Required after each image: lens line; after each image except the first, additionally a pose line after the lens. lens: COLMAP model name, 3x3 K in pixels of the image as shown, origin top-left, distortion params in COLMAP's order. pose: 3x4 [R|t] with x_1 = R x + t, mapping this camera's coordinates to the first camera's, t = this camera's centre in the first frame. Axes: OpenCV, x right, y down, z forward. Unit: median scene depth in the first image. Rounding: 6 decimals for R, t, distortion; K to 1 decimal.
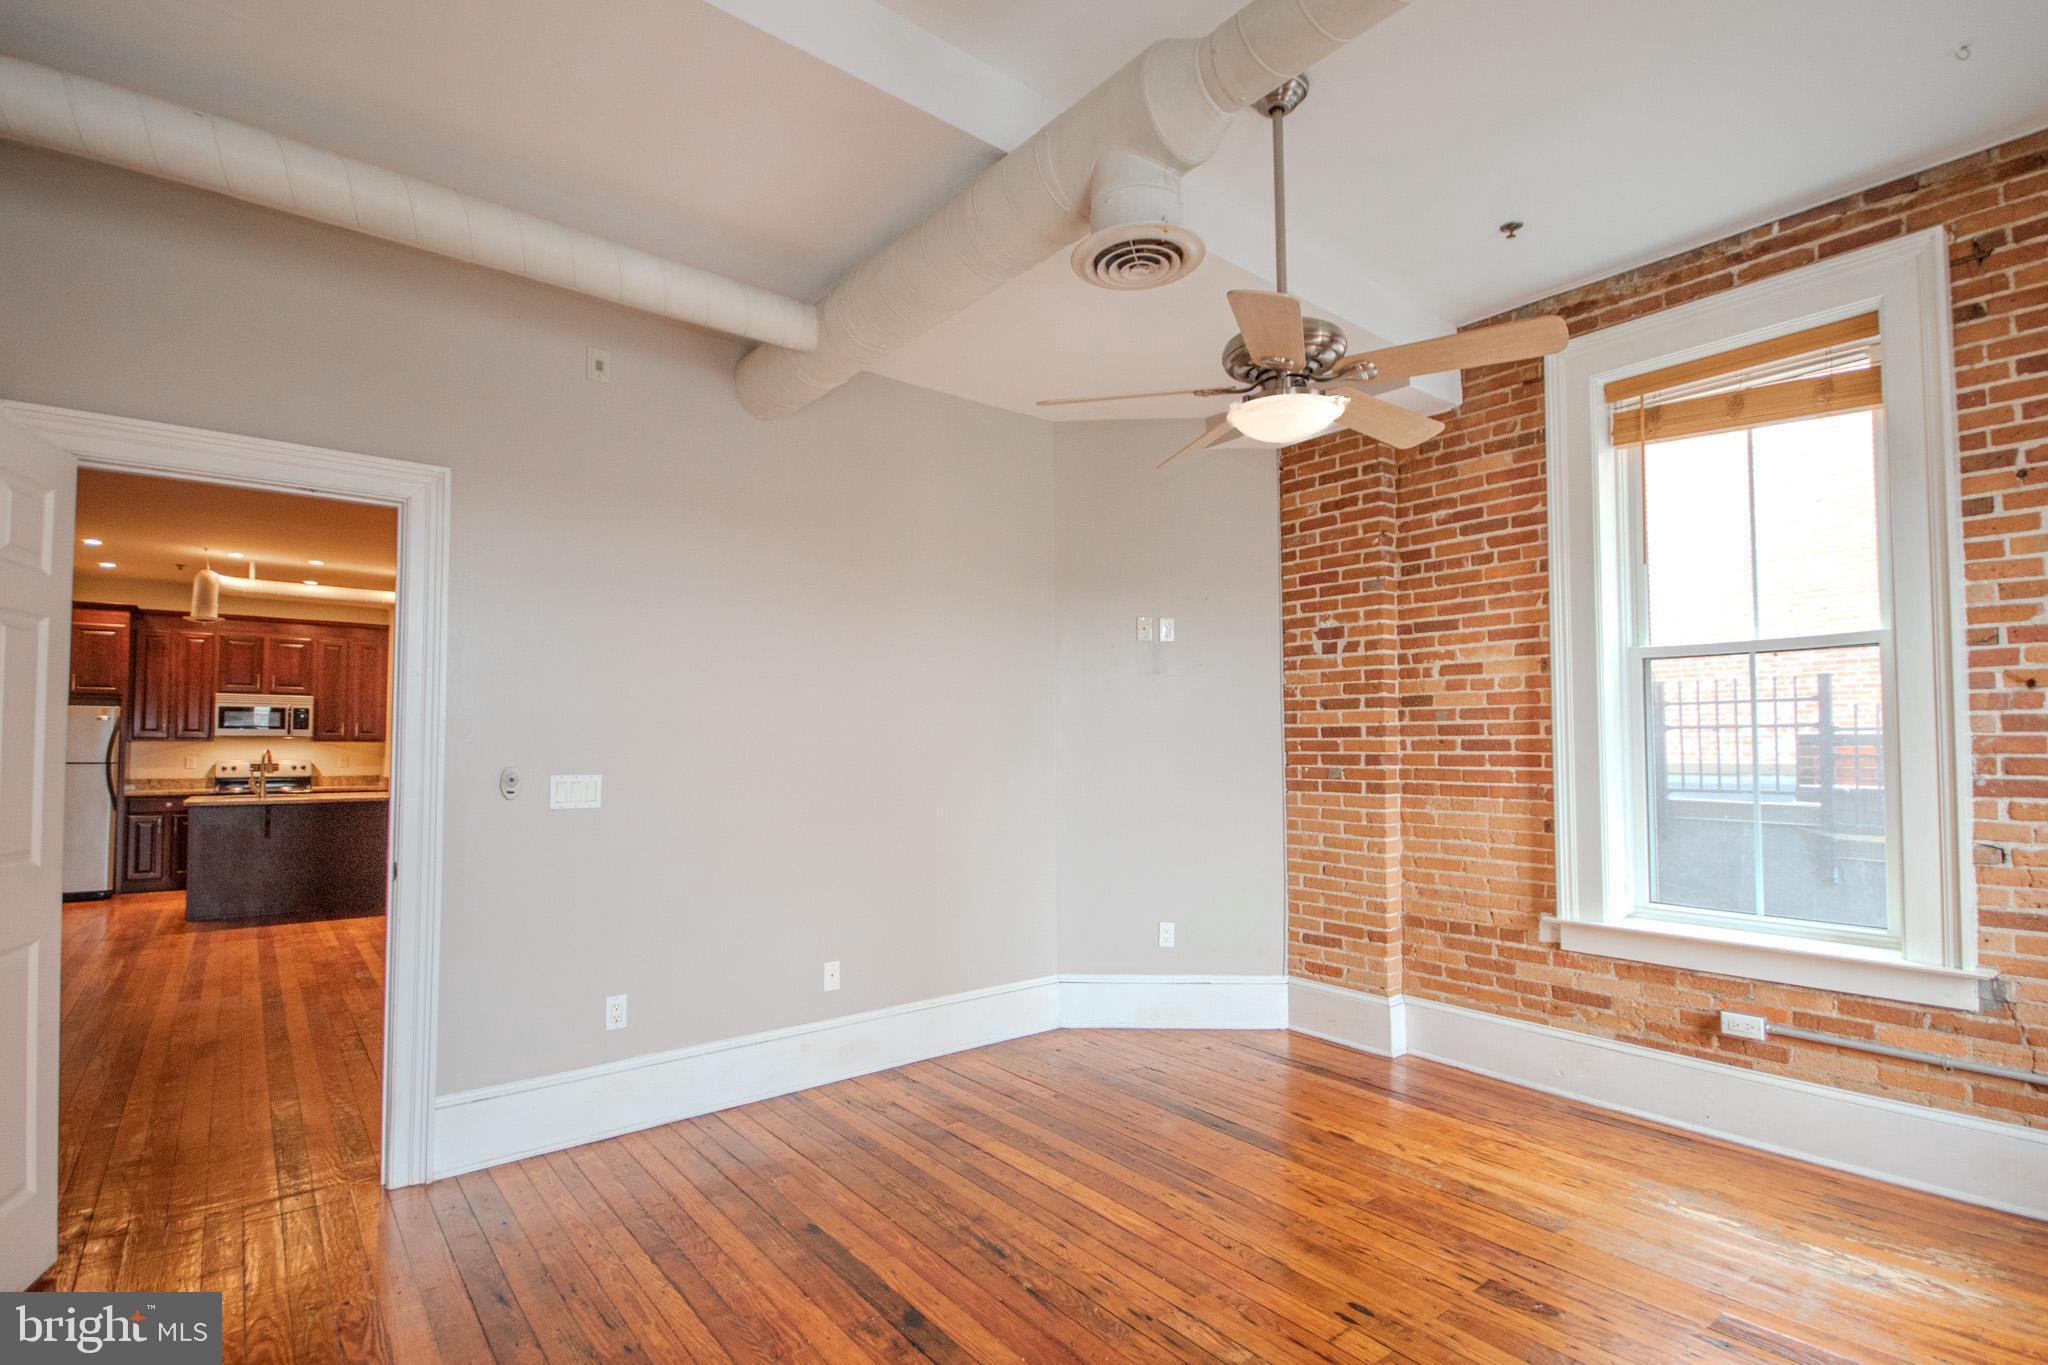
lens RADIAL K [[951.2, 0, 1028.7], [0, 951.2, 718.2], [0, 0, 1]] dist [-0.000804, -0.000460]
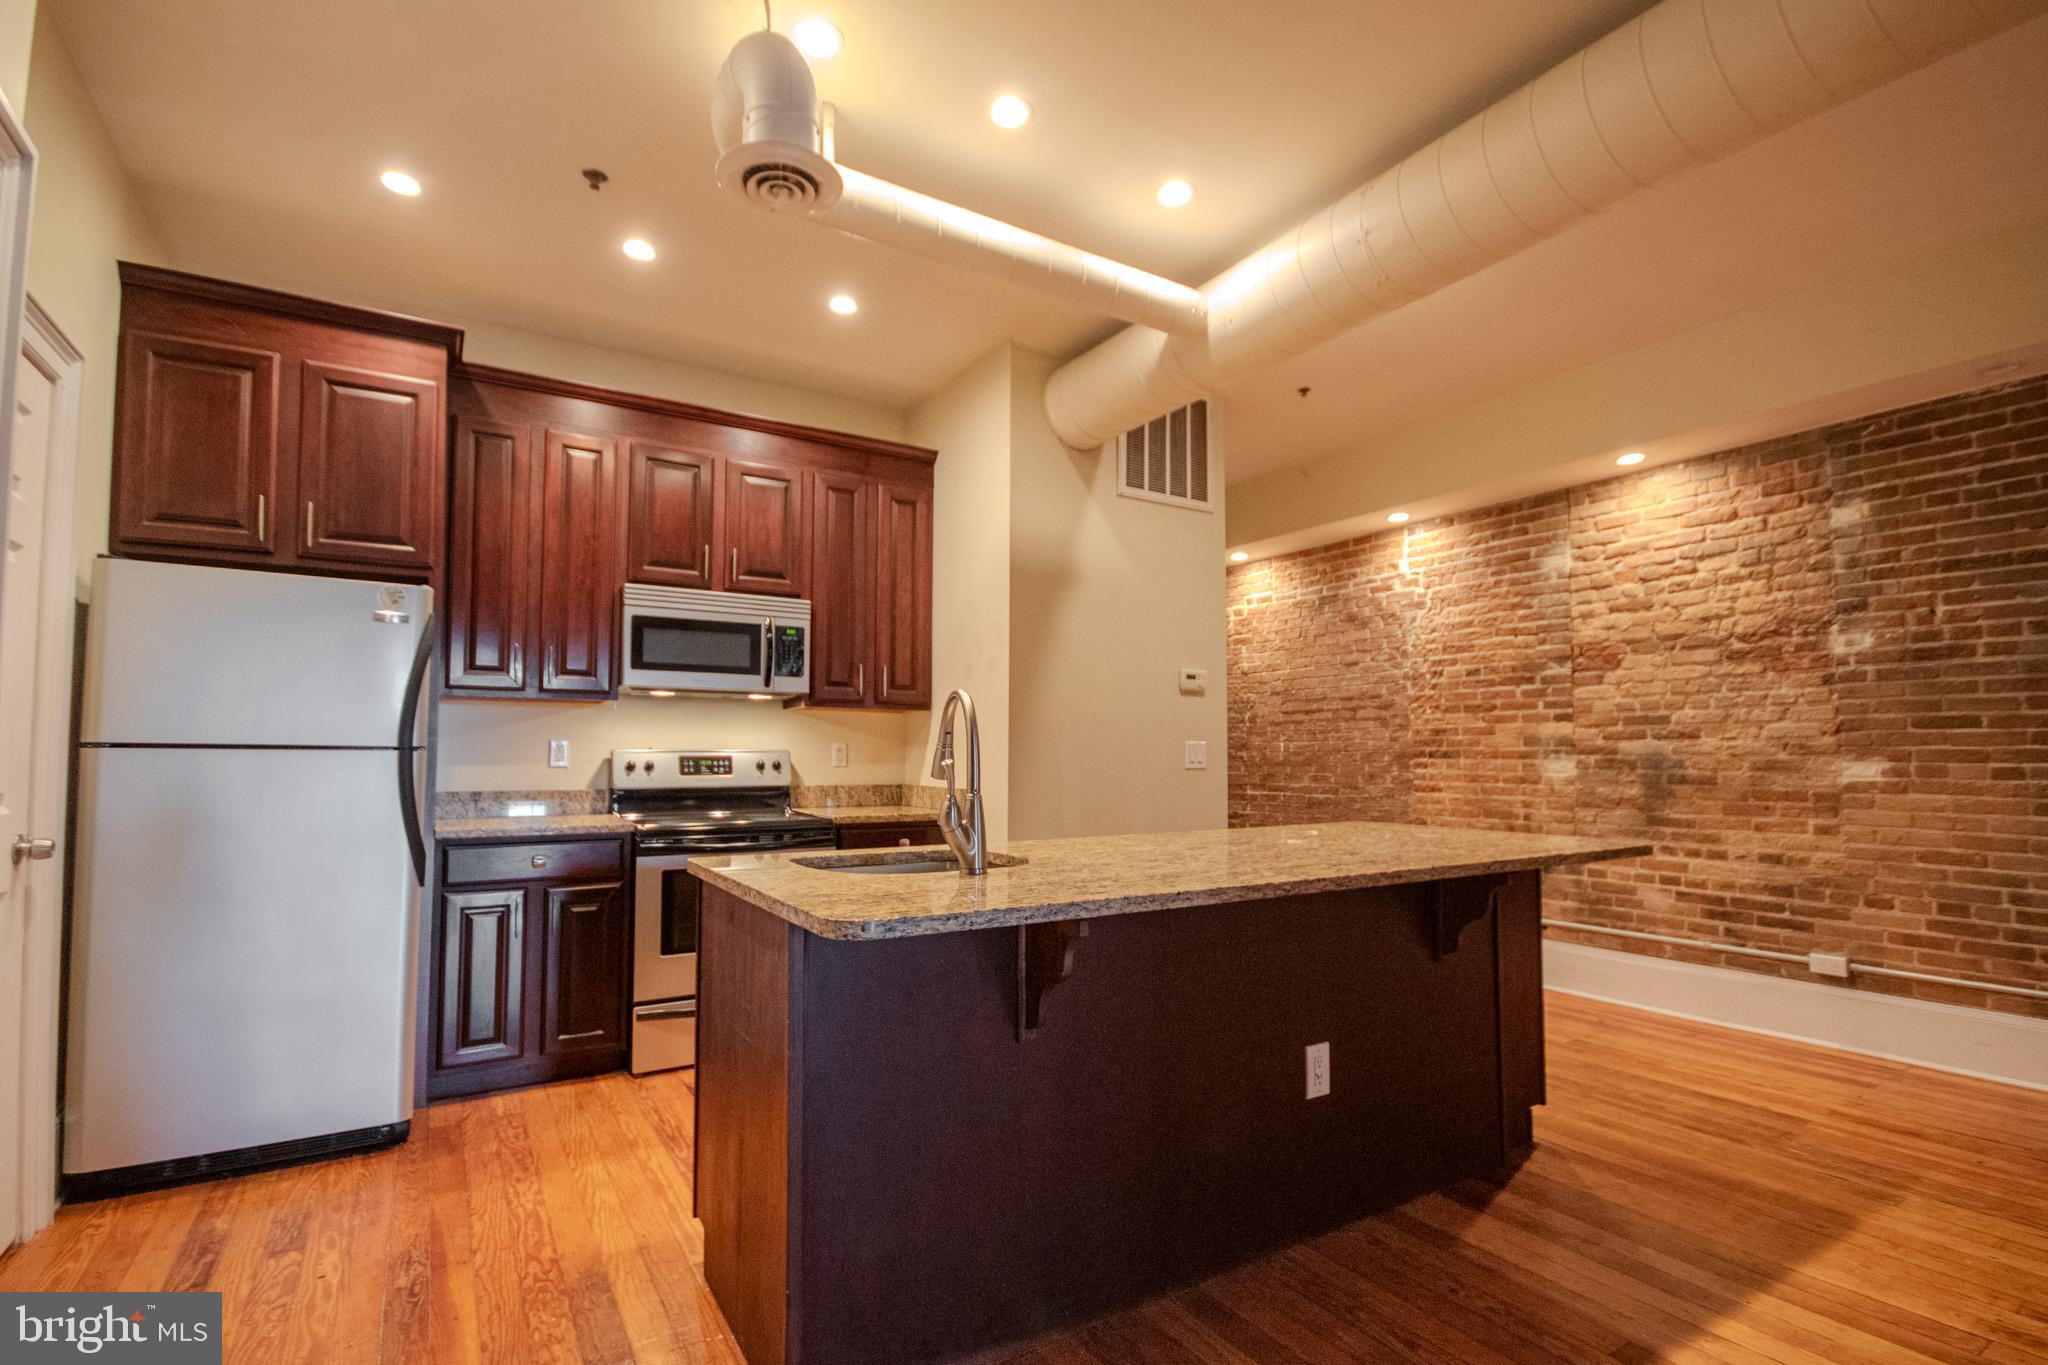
lens RADIAL K [[935.3, 0, 1029.1], [0, 935.3, 717.5], [0, 0, 1]] dist [0.002714, -0.006815]
pose [[0.990907, -0.005170, -0.134450, -1.409811], [0.004012, 0.999952, -0.008885, 0.080730], [0.134490, 0.008264, 0.990880, 1.402075]]
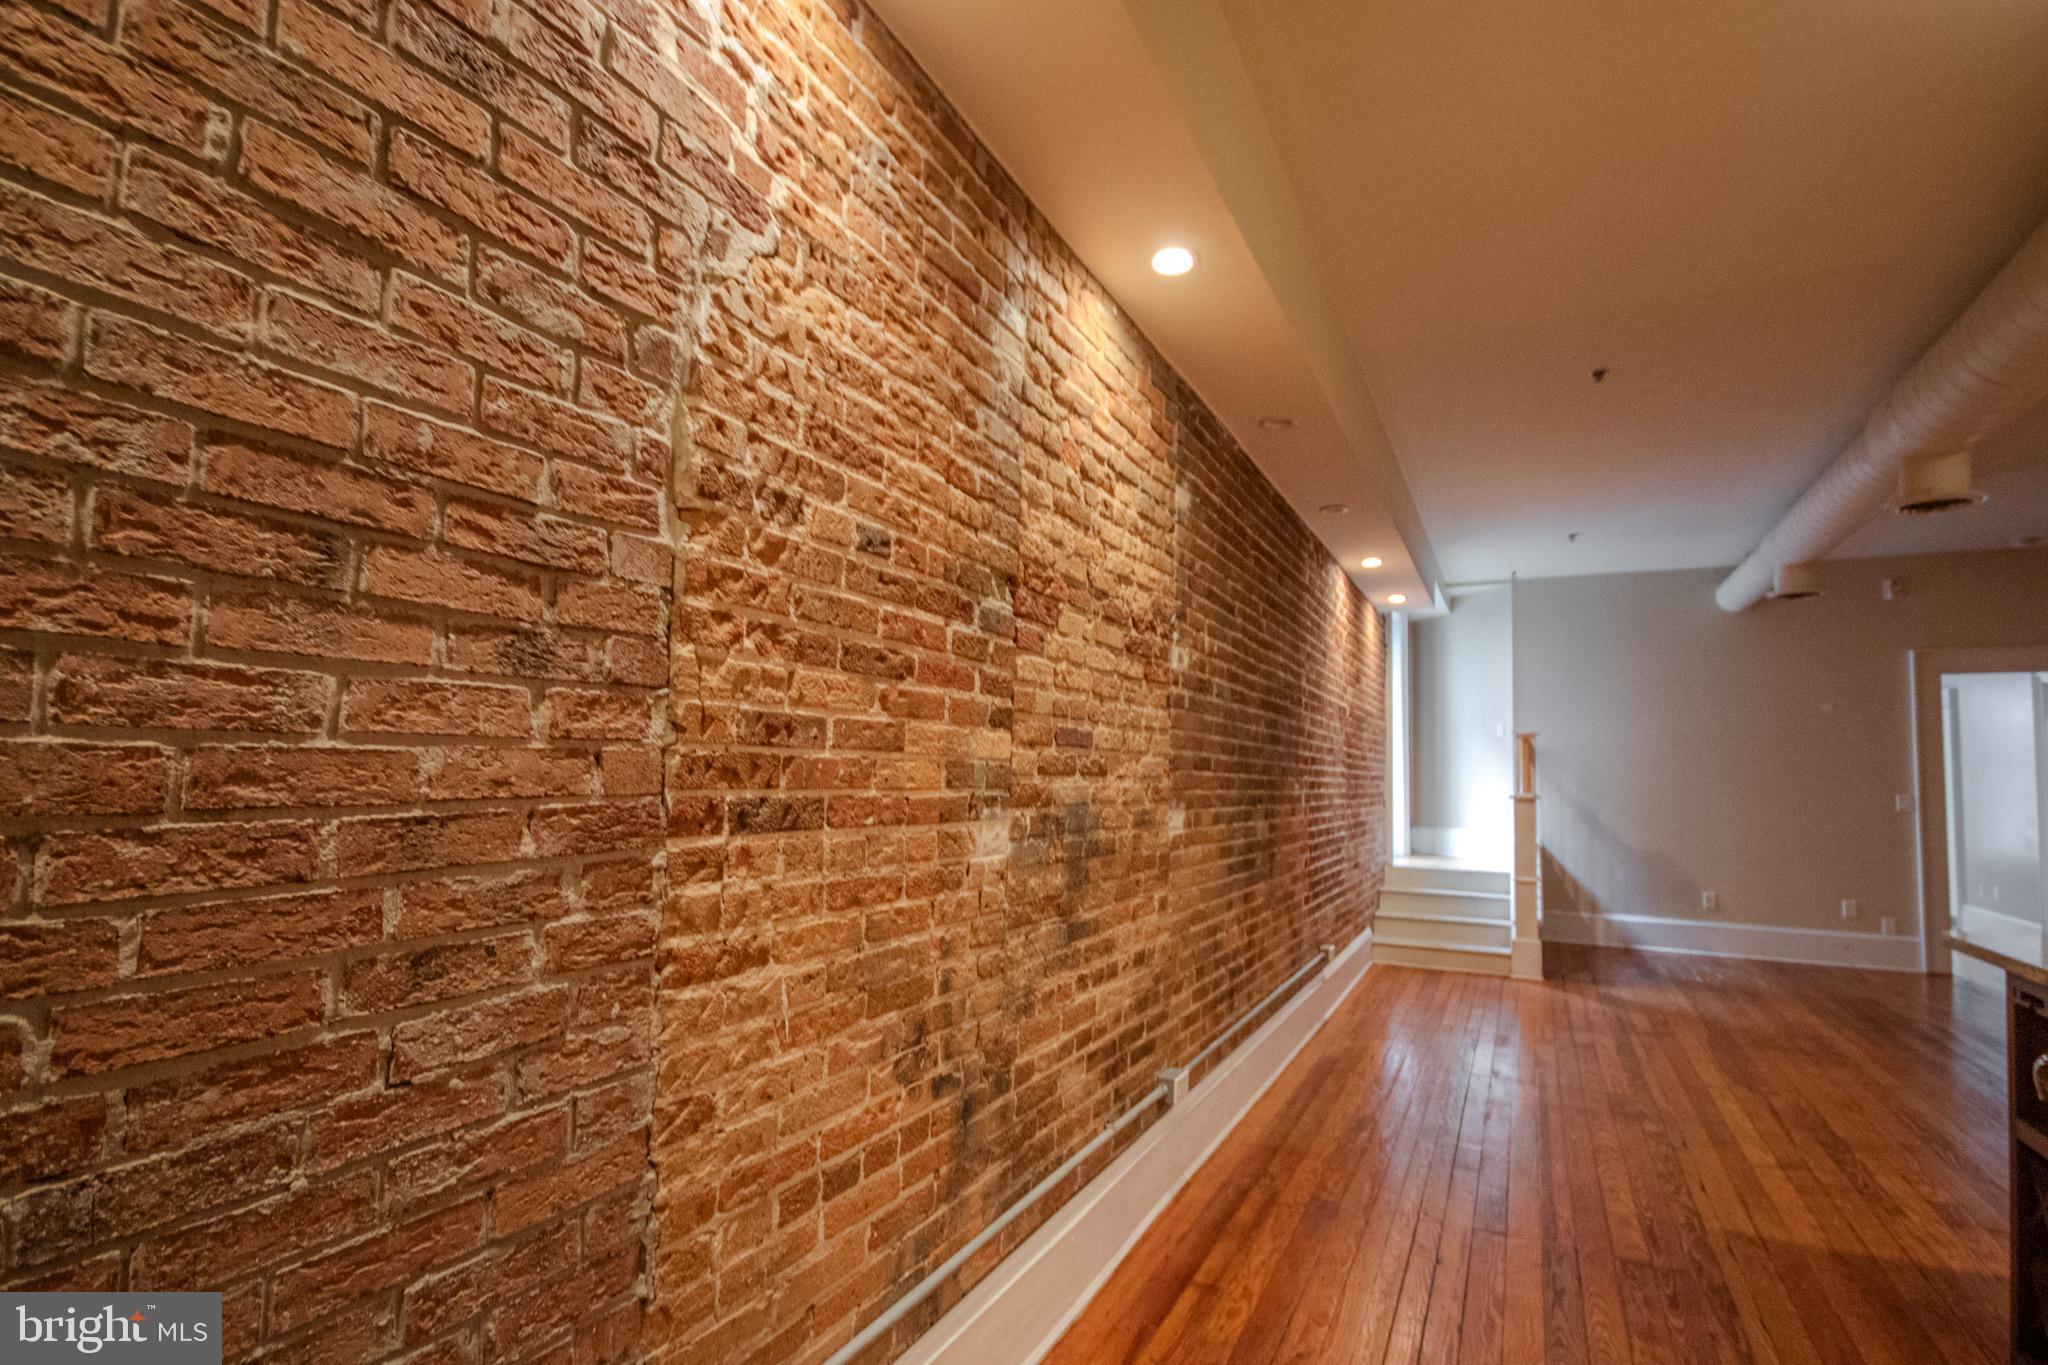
lens RADIAL K [[987.3, 0, 1025.5], [0, 987.3, 715.6], [0, 0, 1]] dist [0.000856, -0.007719]
pose [[-0.401111, 0.051059, 0.914605, -1.381138], [-0.046534, 0.996020, -0.076012, 0.109200], [-0.914847, -0.073049, -0.397139, 2.809455]]
